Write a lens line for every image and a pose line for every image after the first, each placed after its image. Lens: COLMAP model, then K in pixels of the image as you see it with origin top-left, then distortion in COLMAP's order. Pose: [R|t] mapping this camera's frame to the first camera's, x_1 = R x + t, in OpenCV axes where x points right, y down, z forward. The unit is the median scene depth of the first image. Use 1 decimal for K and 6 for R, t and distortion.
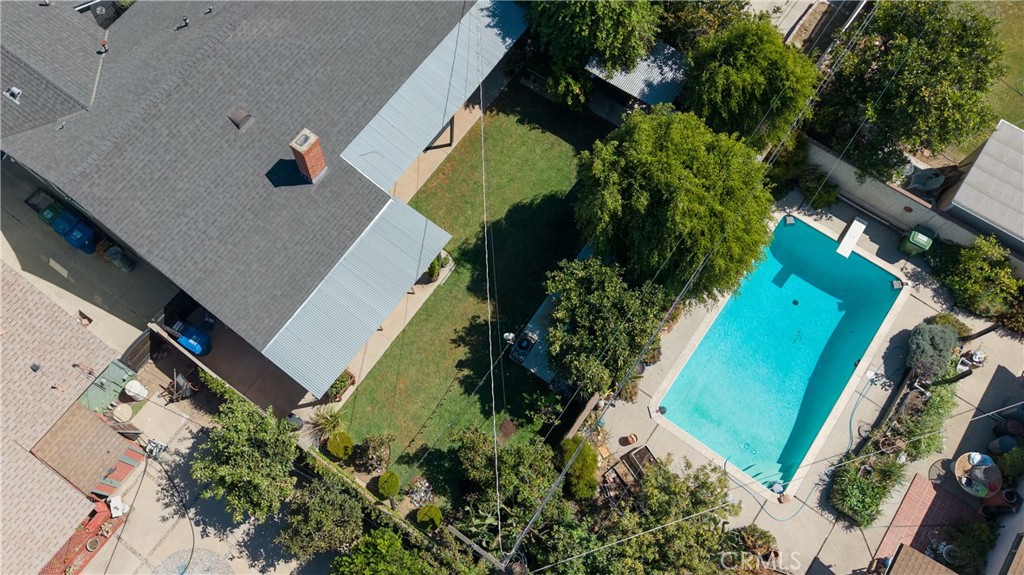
lens RADIAL K [[760.3, 0, 434.4], [0, 760.3, 272.3], [0, 0, 1]] dist [0.056501, -0.003161]
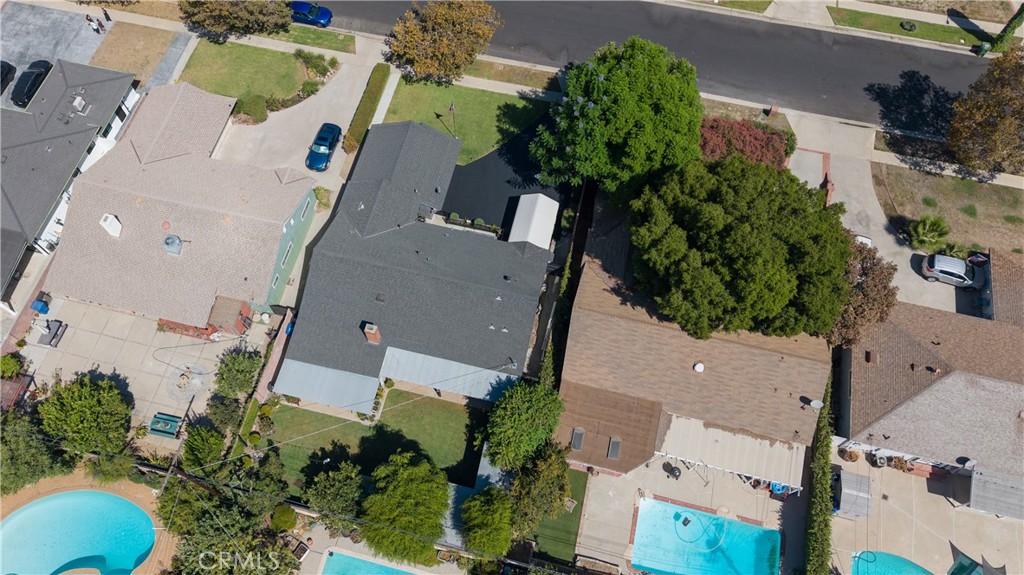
lens RADIAL K [[715.4, 0, 483.9], [0, 715.4, 285.0], [0, 0, 1]] dist [0.027678, -0.002729]
pose [[0.389950, 0.830991, -0.396728, 0.609105], [-0.854807, 0.486873, 0.179608, -0.816123], [0.342408, 0.269088, 0.900193, -0.690217]]
